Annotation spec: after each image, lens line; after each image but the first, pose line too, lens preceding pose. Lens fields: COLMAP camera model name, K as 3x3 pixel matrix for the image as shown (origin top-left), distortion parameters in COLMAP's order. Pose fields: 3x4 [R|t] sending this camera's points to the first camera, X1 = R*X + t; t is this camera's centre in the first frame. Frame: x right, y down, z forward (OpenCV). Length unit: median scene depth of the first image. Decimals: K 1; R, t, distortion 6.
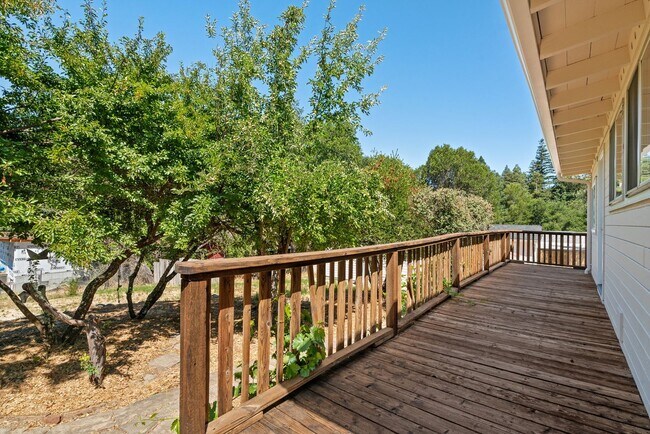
lens RADIAL K [[296.0, 0, 321.9], [0, 296.0, 217.7], [0, 0, 1]] dist [0.000576, 0.000174]
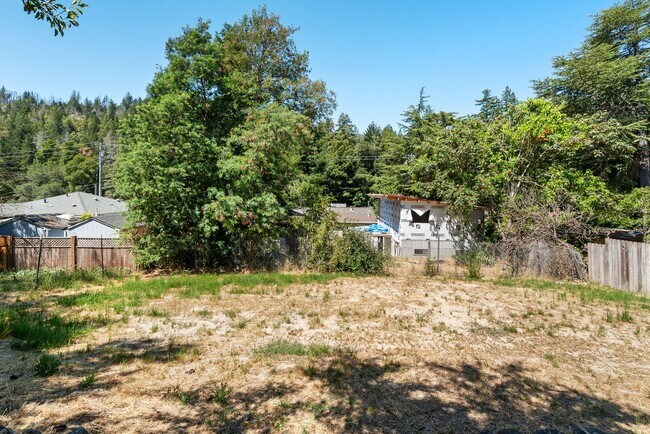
lens RADIAL K [[296.0, 0, 318.1], [0, 296.0, 186.0], [0, 0, 1]] dist [0.000576, 0.000174]
pose [[0.560244, -0.027226, -0.827880, -1.659182], [-0.003447, 0.999374, -0.035199, 0.265515], [0.828321, 0.022573, 0.559799, 1.111040]]
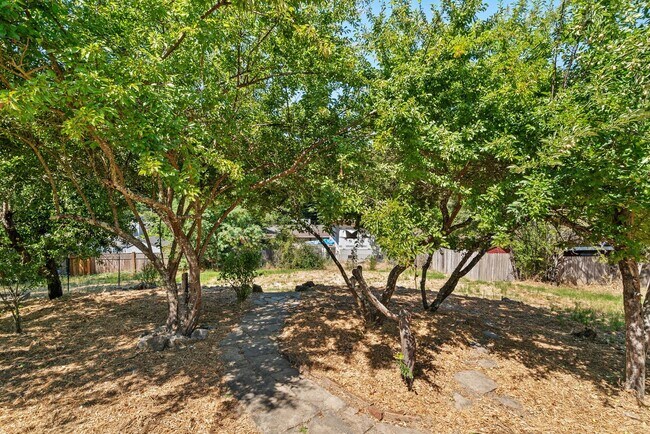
lens RADIAL K [[296.0, 0, 314.1], [0, 296.0, 225.2], [0, 0, 1]] dist [0.000576, 0.000174]
pose [[0.633981, 0.045187, -0.772027, -0.201360], [0.005368, 0.998010, 0.062822, -0.003650], [0.773330, -0.043972, 0.632477, 0.160889]]
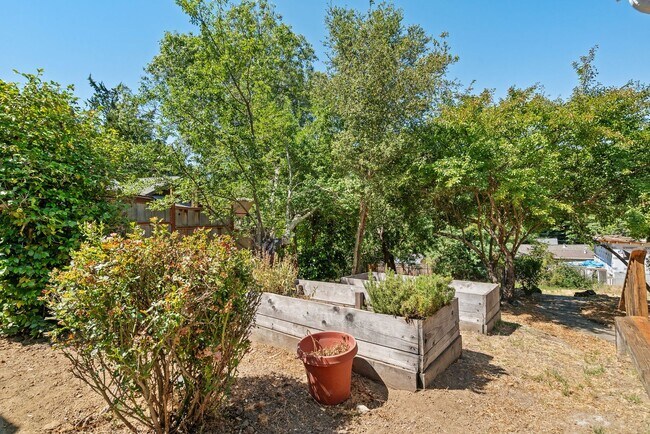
lens RADIAL K [[296.0, 0, 320.4], [0, 296.0, 217.6], [0, 0, 1]] dist [0.000576, 0.000174]
pose [[0.017858, -0.045949, -0.998784, 0.523894], [0.031980, 0.998459, -0.045362, -0.014527], [0.999329, -0.031131, 0.019300, -0.727173]]
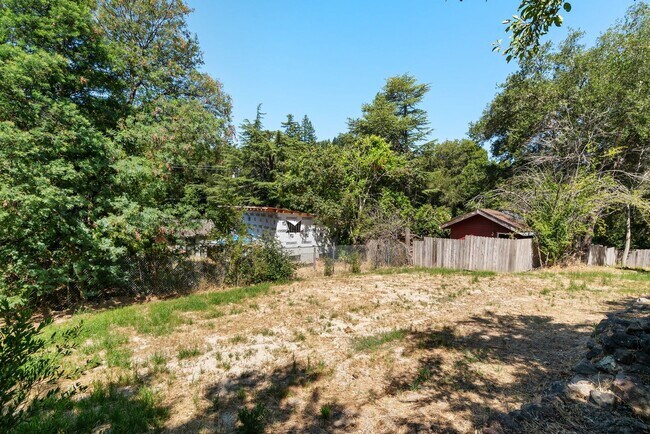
lens RADIAL K [[296.0, 0, 307.8], [0, 296.0, 218.5], [0, 0, 1]] dist [0.000576, 0.000174]
pose [[0.938670, 0.021387, -0.344152, -2.334557], [-0.010744, 0.999404, 0.032804, 0.259068], [0.344649, -0.027095, 0.938341, 0.484434]]
